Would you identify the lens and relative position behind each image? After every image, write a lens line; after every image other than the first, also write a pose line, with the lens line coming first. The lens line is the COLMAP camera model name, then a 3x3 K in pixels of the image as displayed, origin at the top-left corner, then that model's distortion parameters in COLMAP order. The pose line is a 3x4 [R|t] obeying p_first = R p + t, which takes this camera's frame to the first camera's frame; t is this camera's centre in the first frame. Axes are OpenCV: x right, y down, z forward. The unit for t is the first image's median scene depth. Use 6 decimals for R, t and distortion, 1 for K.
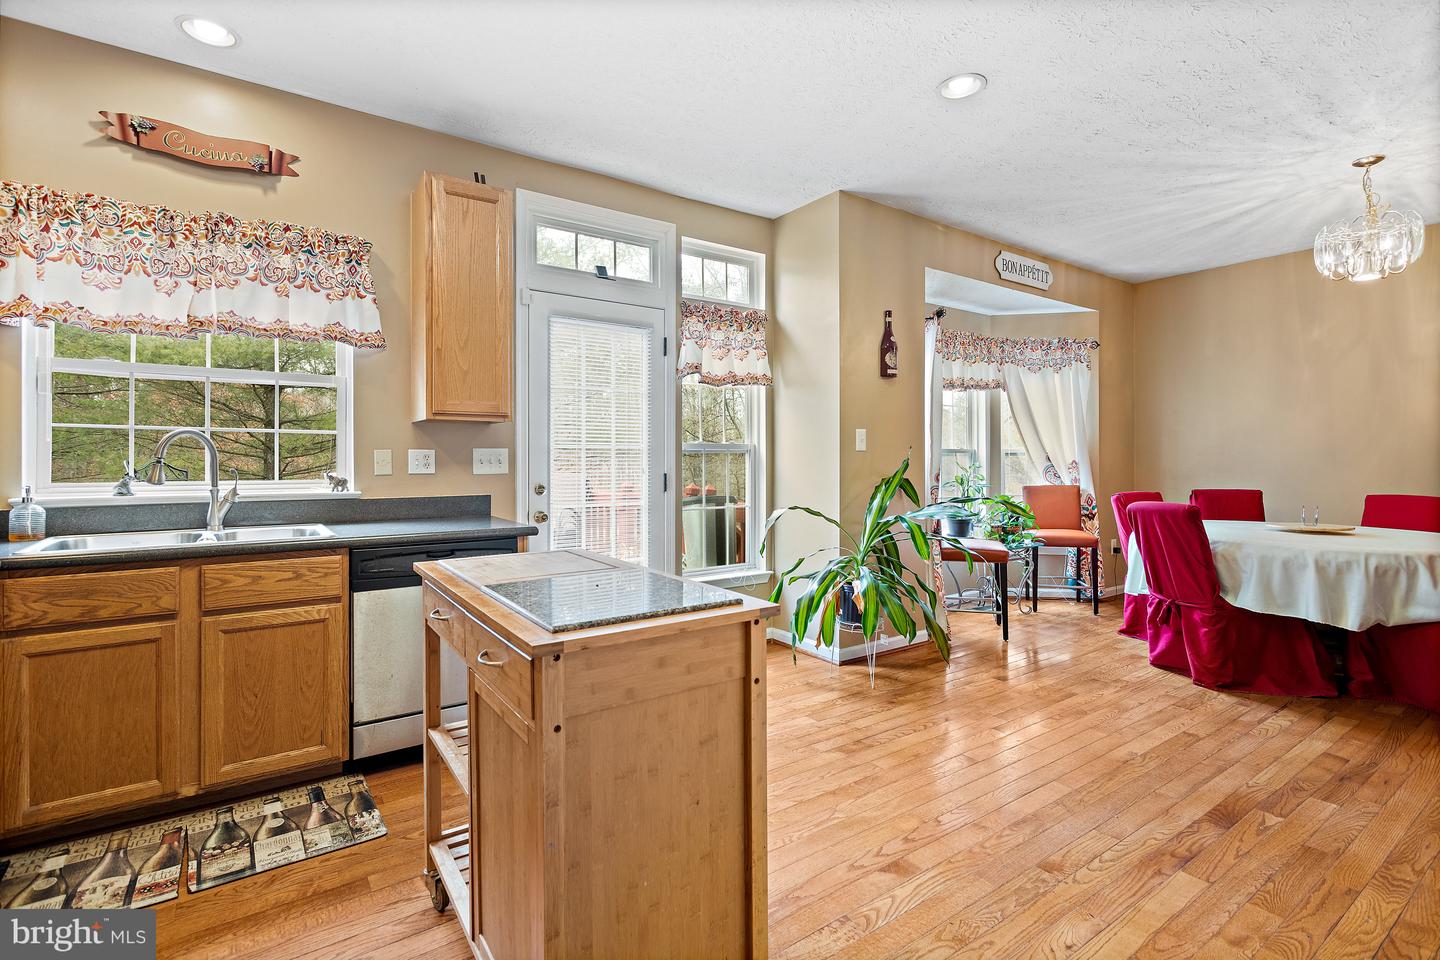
lens RADIAL K [[679.7, 0, 717.3], [0, 679.7, 460.6], [0, 0, 1]] dist [0.003362, 0.000316]
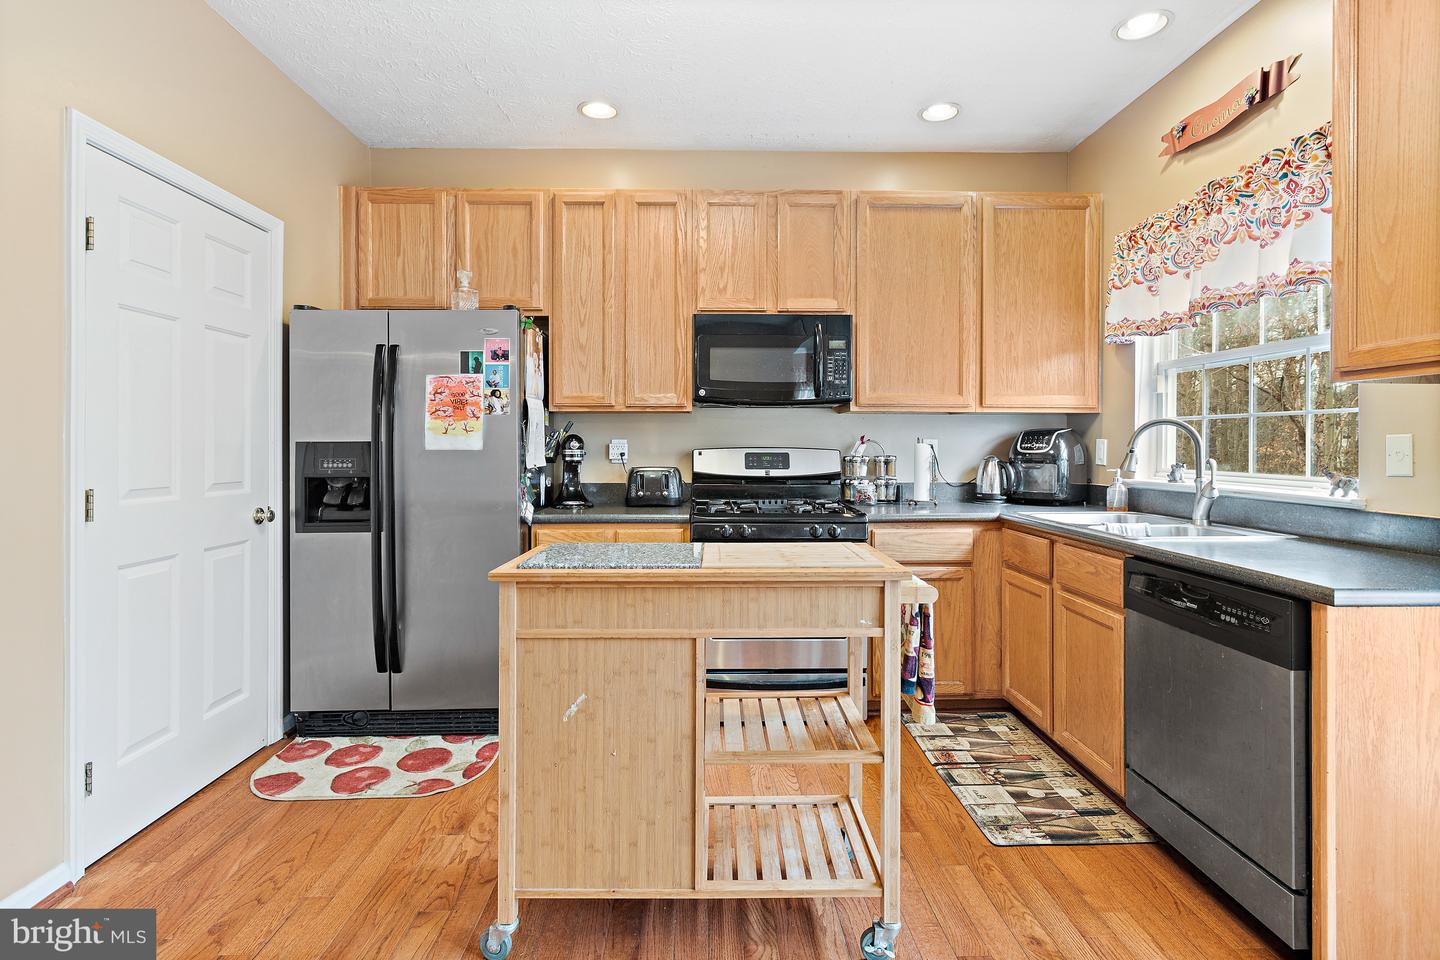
lens RADIAL K [[688.3, 0, 712.8], [0, 688.3, 441.2], [0, 0, 1]] dist [-0.004269, -0.000098]
pose [[-0.559518, -0.004317, -0.828807, 0.375427], [-0.001090, 0.999989, -0.004473, -0.006080], [0.828817, -0.001600, -0.559517, 0.861849]]
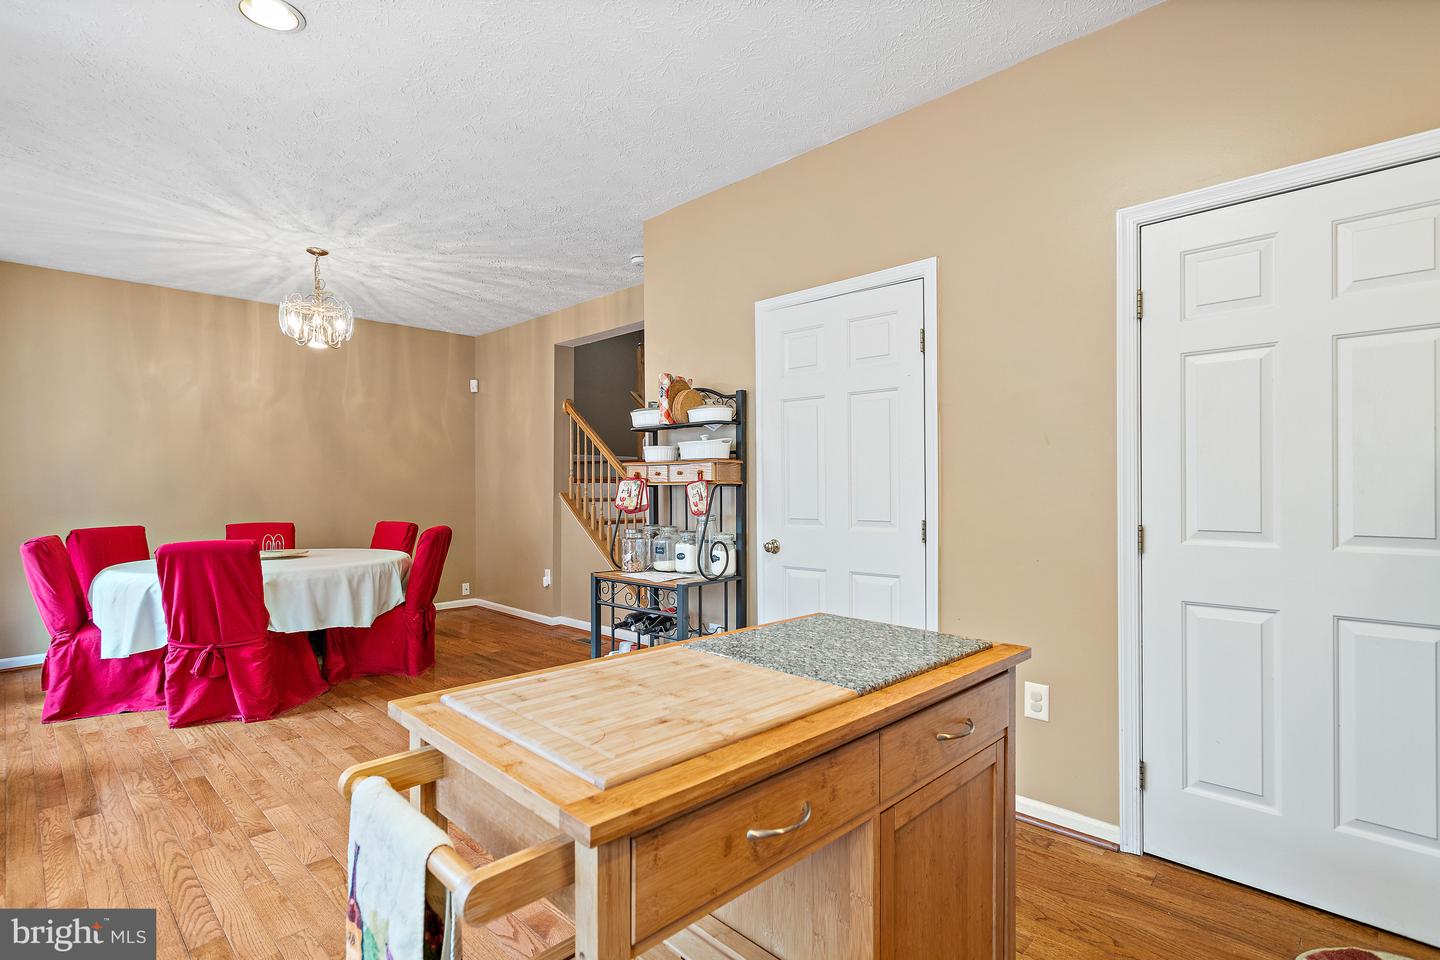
lens RADIAL K [[686.0, 0, 719.0], [0, 686.0, 485.1], [0, 0, 1]] dist [0.001223, 0.000411]
pose [[-0.186006, 0.005989, 0.982530, -0.470744], [0.006479, 0.999967, -0.004868, -0.005595], [-0.982527, 0.005461, -0.186038, 0.606080]]
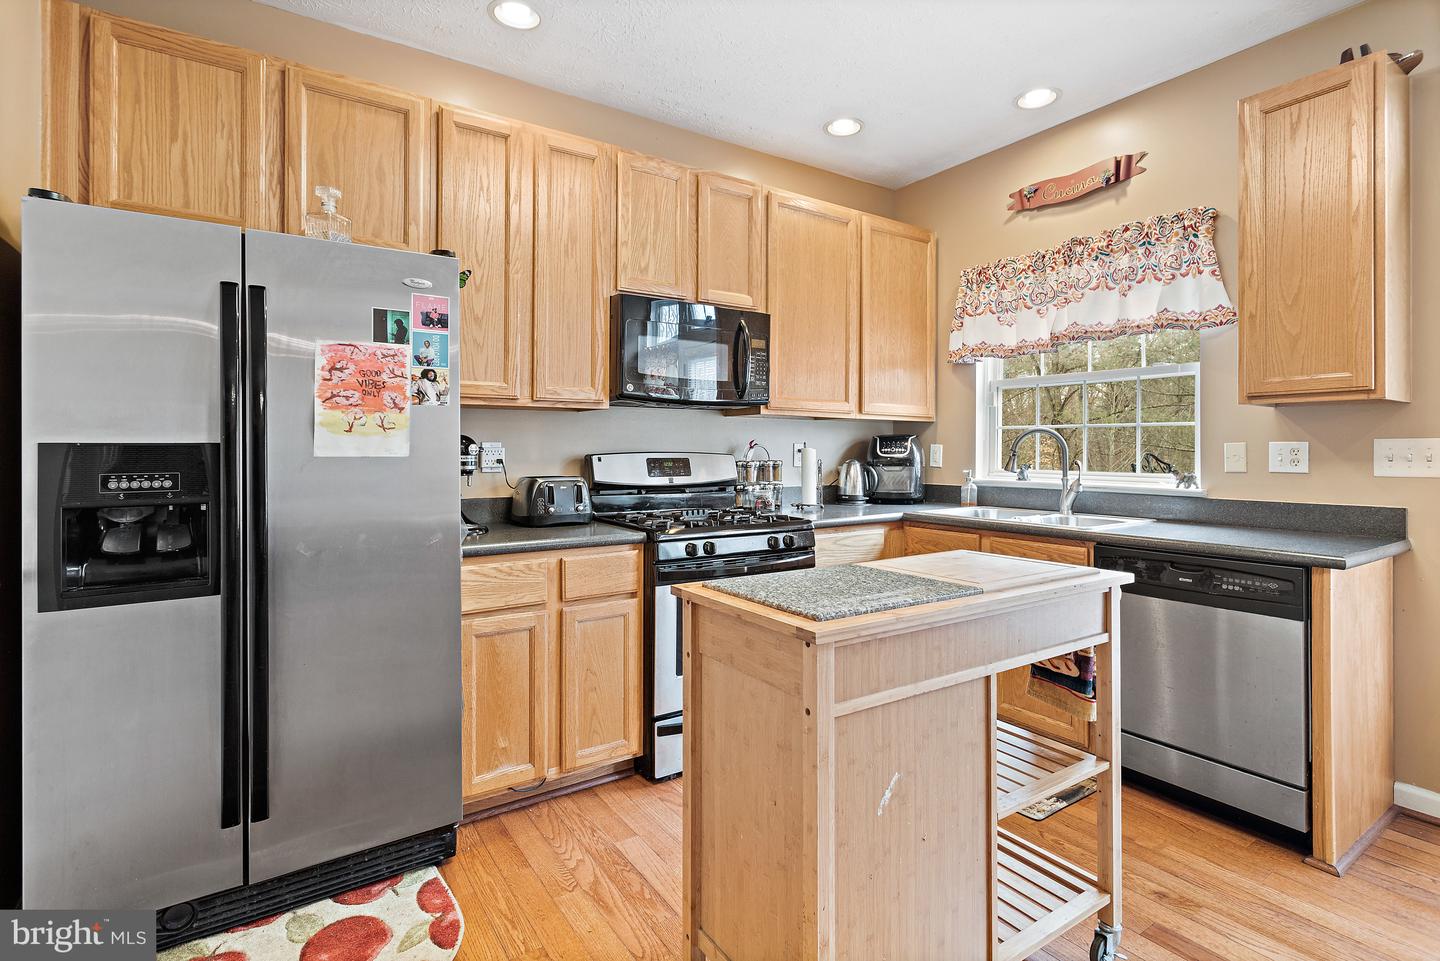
lens RADIAL K [[693.2, 0, 714.9], [0, 693.2, 443.0], [0, 0, 1]] dist [-0.000867, -0.000024]
pose [[-0.030584, -0.008752, -0.999494, 0.408054], [-0.002795, 0.999958, -0.008671, -0.005805], [0.999528, 0.002529, -0.030607, 0.388756]]
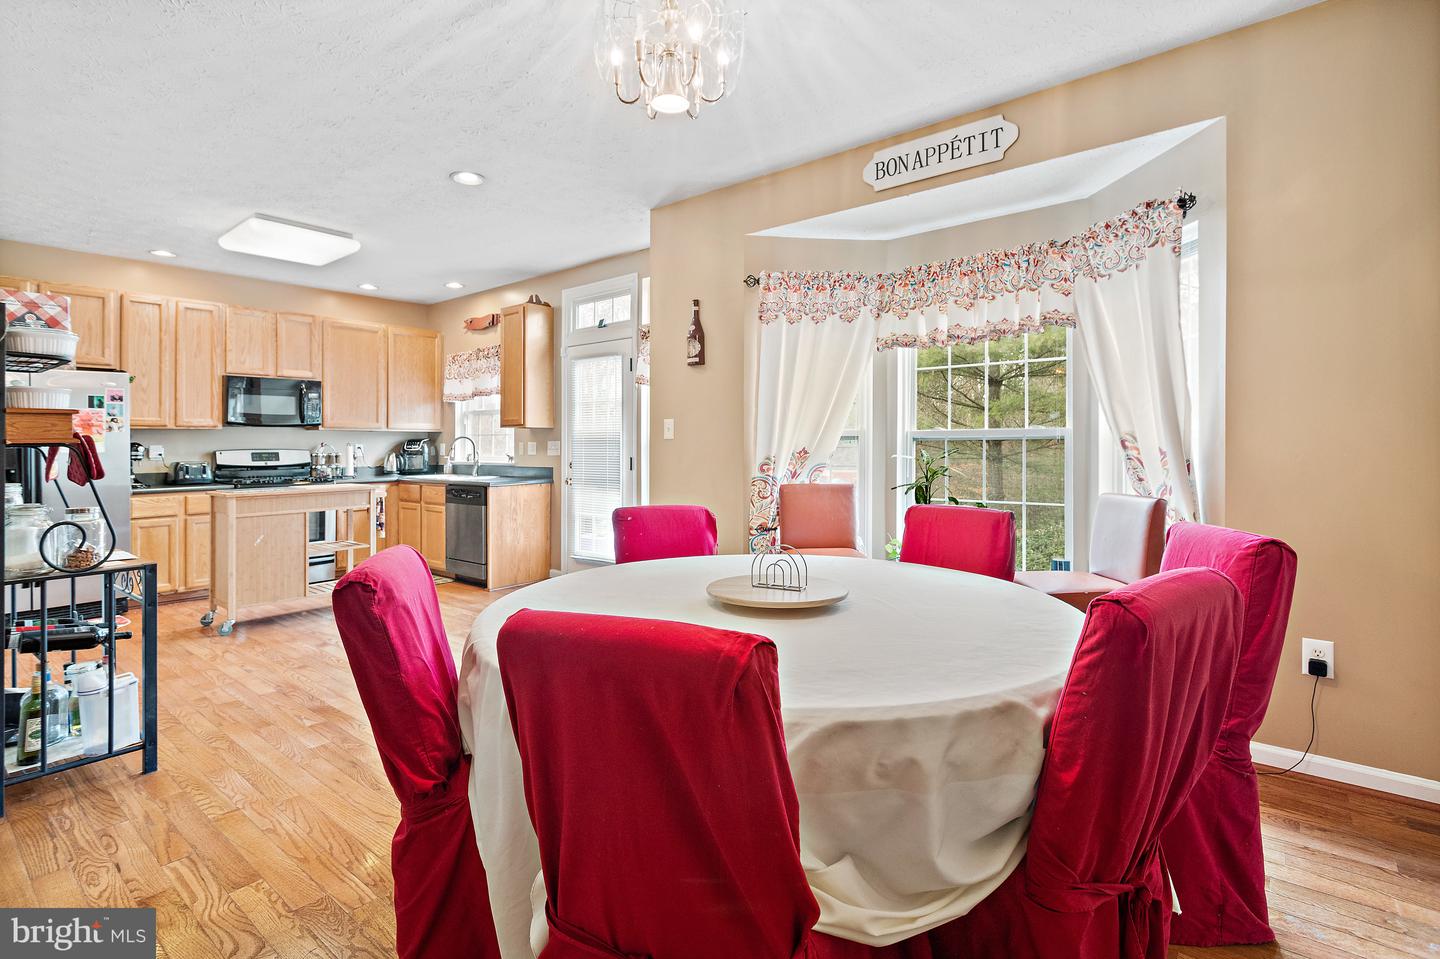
lens RADIAL K [[688.3, 0, 712.8], [0, 688.3, 440.7], [0, 0, 1]] dist [-0.004269, -0.000098]
pose [[0.263953, -0.005794, -0.964518, 1.713950], [0.005863, 0.999973, -0.004402, -0.009734], [0.964518, -0.004493, 0.263980, 1.041633]]
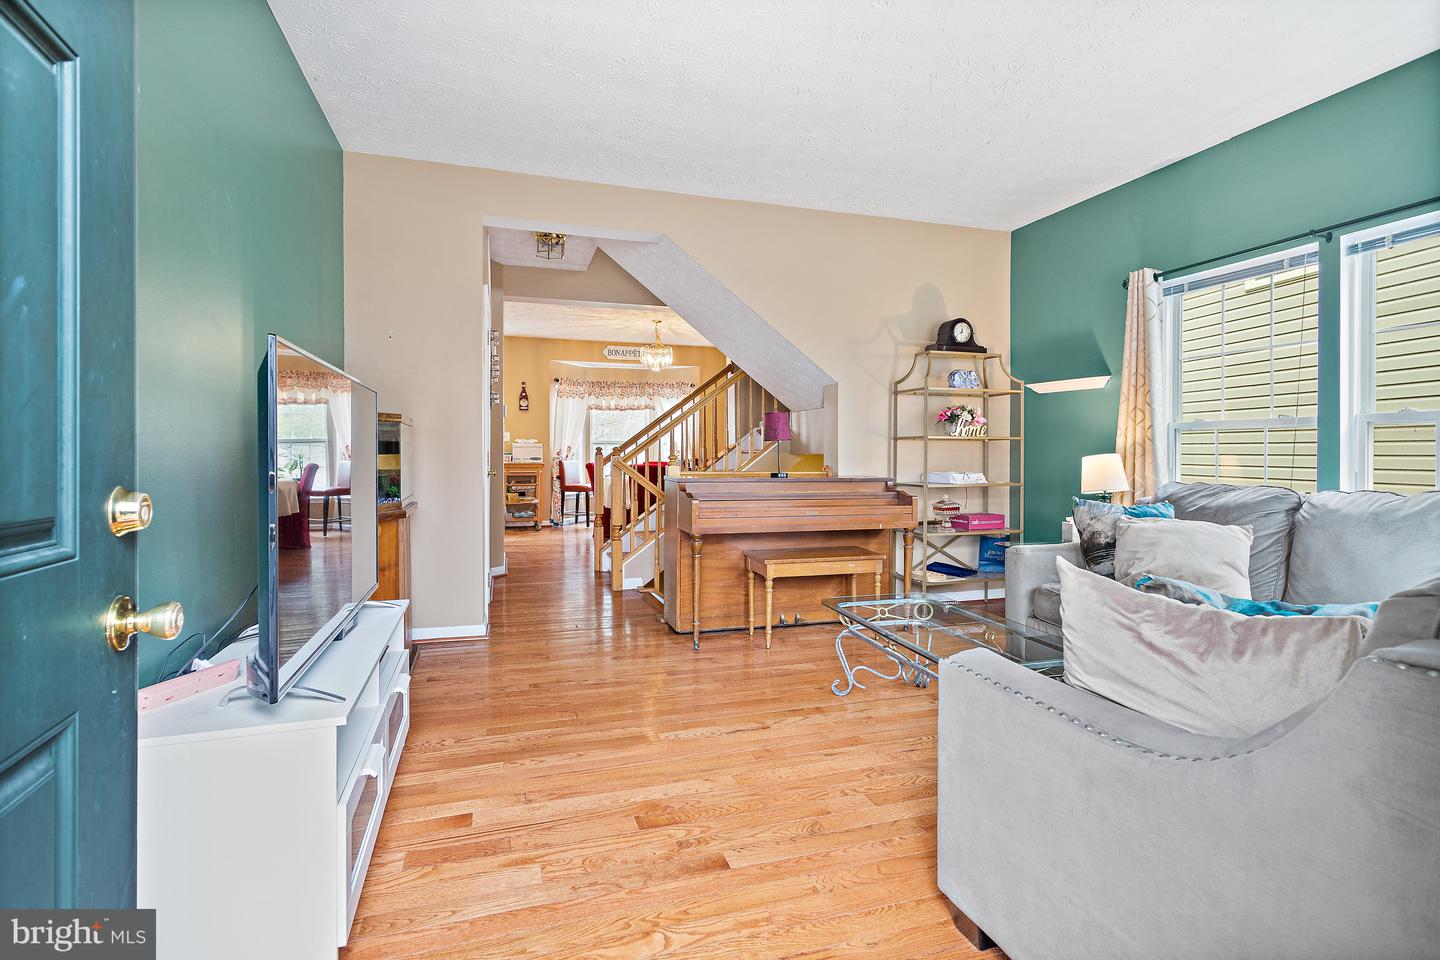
lens RADIAL K [[689.1, 0, 718.4], [0, 689.1, 452.1], [0, 0, 1]] dist [-0.001060, 0.000579]
pose [[0.956413, 0.003567, -0.291996, 2.193479], [-0.003407, 0.999994, 0.001055, 0.022859], [0.291998, -0.000014, 0.956419, -1.483601]]
